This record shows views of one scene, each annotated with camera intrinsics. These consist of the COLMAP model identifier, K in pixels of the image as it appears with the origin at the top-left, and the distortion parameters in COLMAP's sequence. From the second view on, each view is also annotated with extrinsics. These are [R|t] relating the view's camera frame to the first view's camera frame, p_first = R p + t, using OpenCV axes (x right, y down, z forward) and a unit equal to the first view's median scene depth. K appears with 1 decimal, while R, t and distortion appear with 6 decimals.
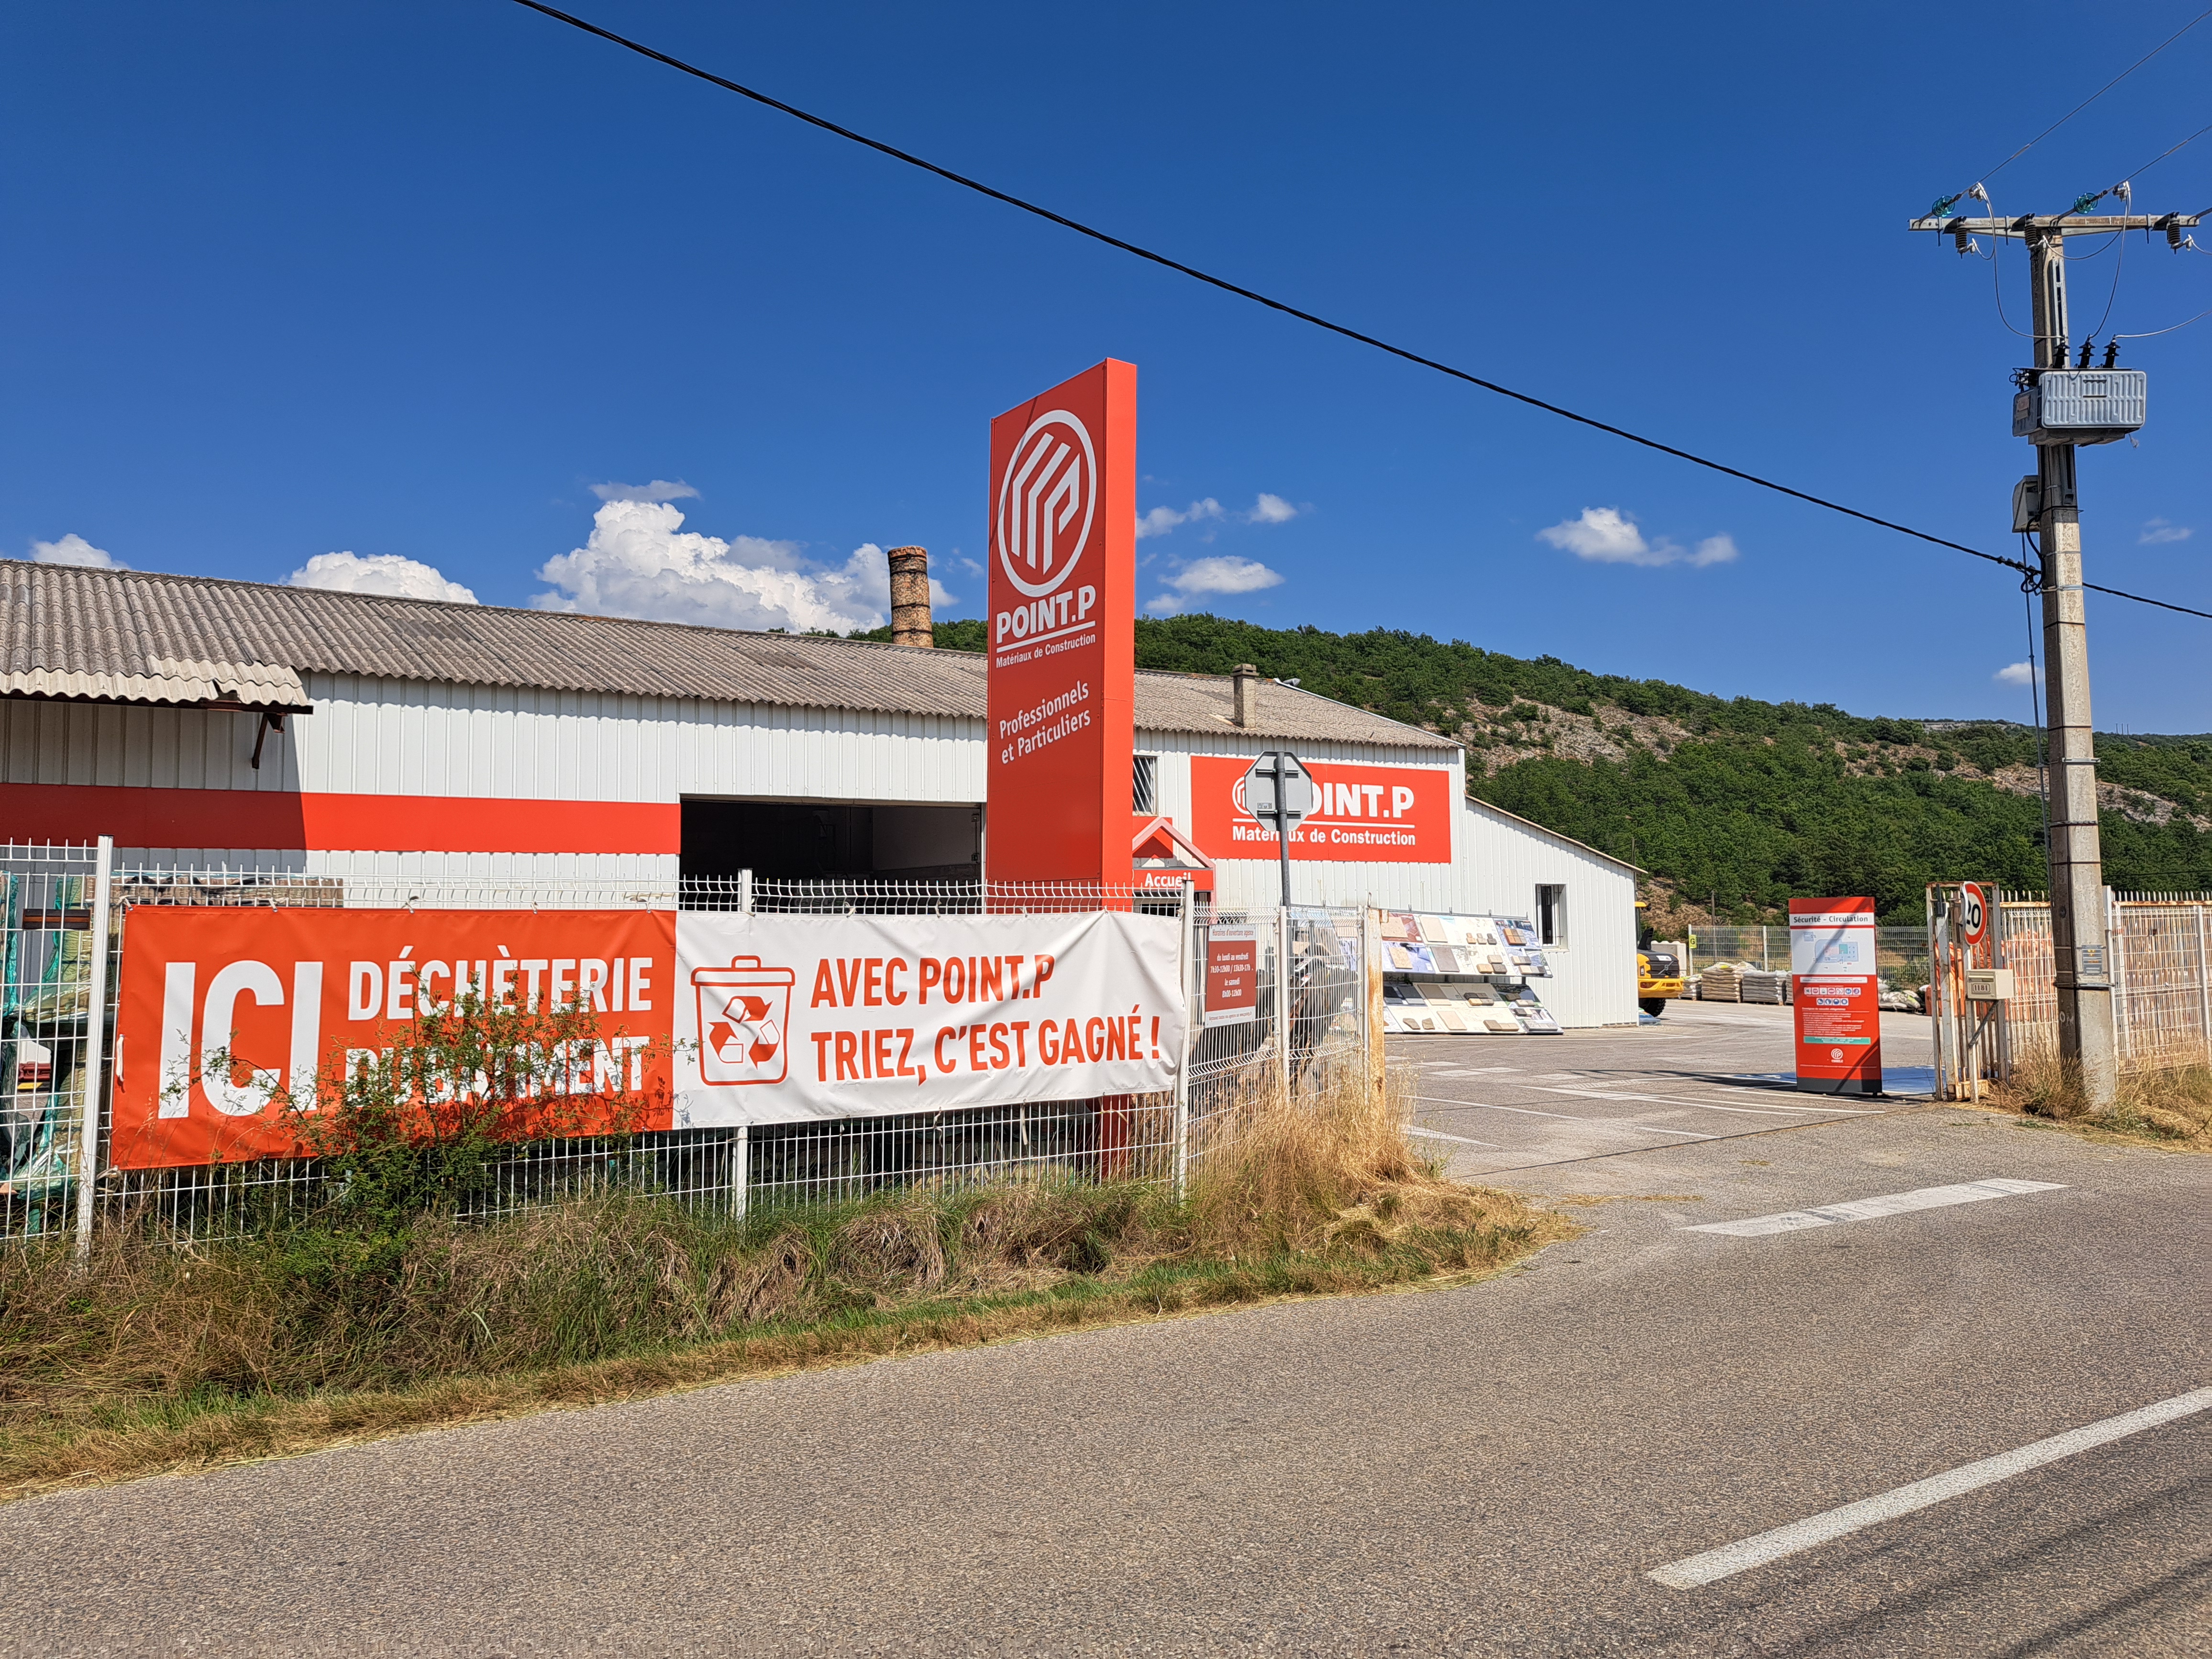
lens RADIAL K [[1567.1, 0, 1107.9], [0, 1567.1, 824.5], [0, 0, 1]] dist [0.054283, -0.029150]
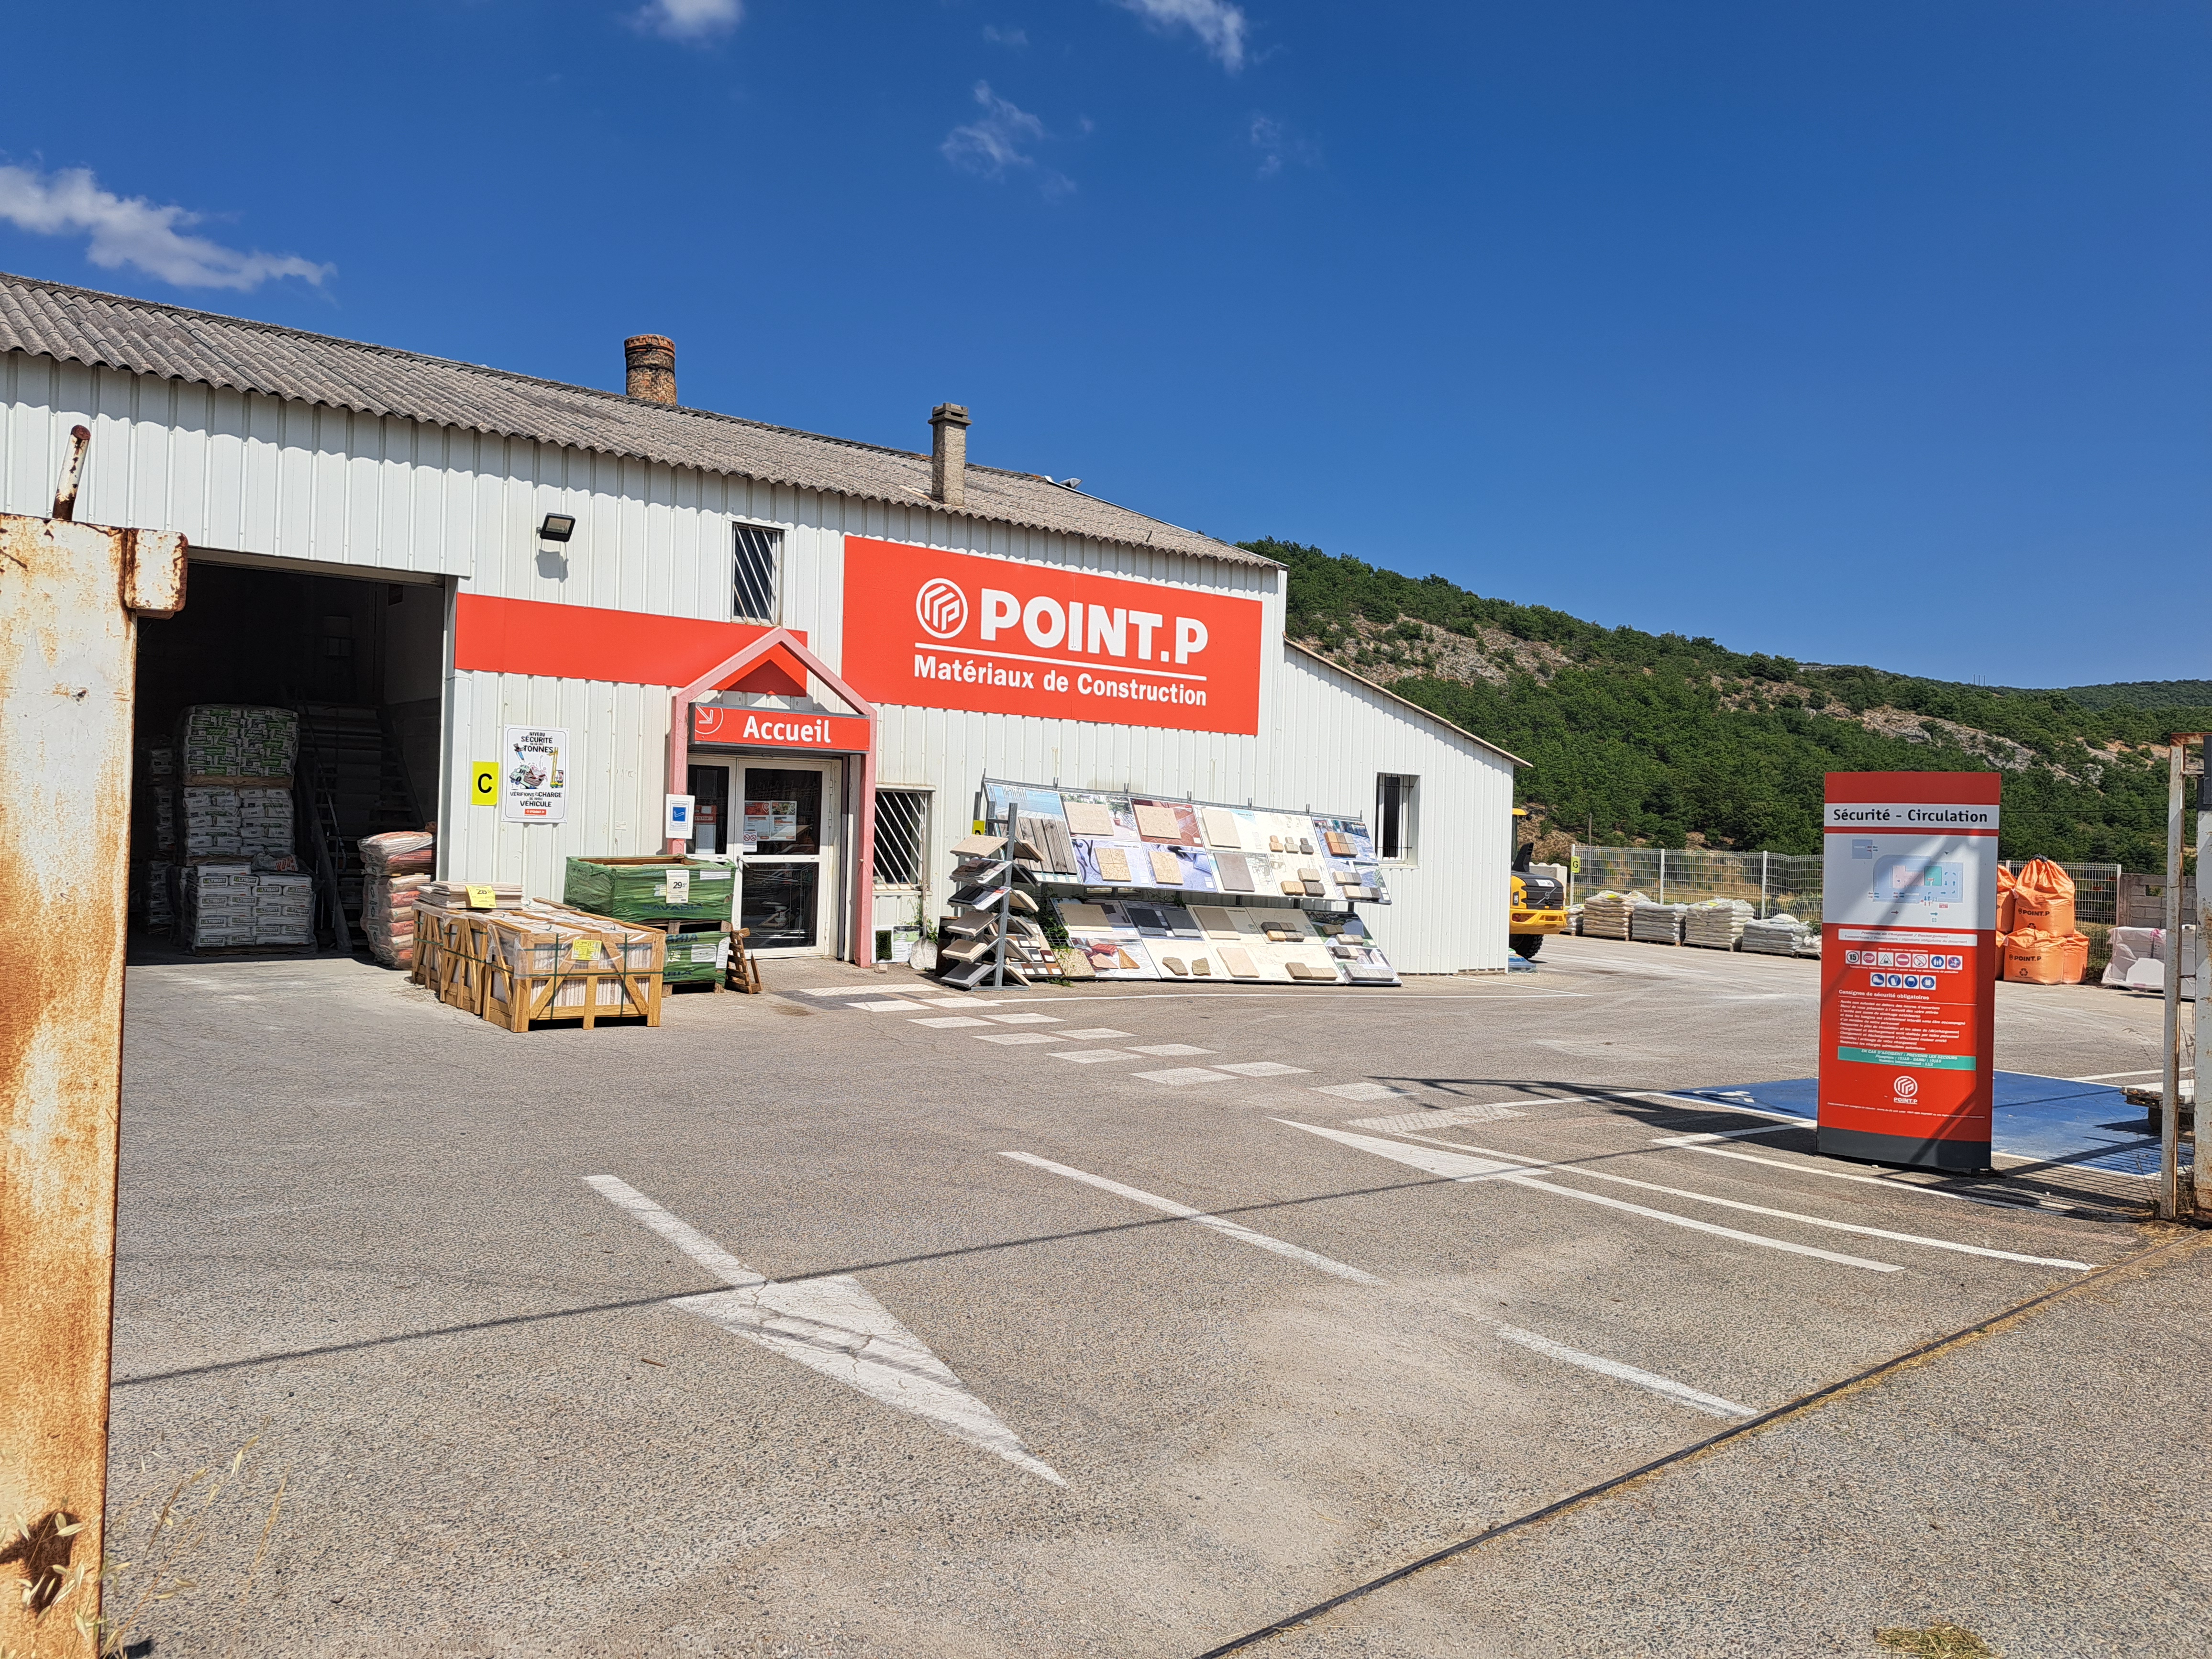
lens RADIAL K [[1500.1, 0, 1100.5], [0, 1500.1, 840.6], [0, 0, 1]] dist [0.072346, 0.003018]
pose [[0.997321, 0.040441, 0.060947, 0.105845], [-0.044499, 0.996776, 0.066764, 0.028472], [-0.058051, -0.069298, 0.995906, 0.326262]]
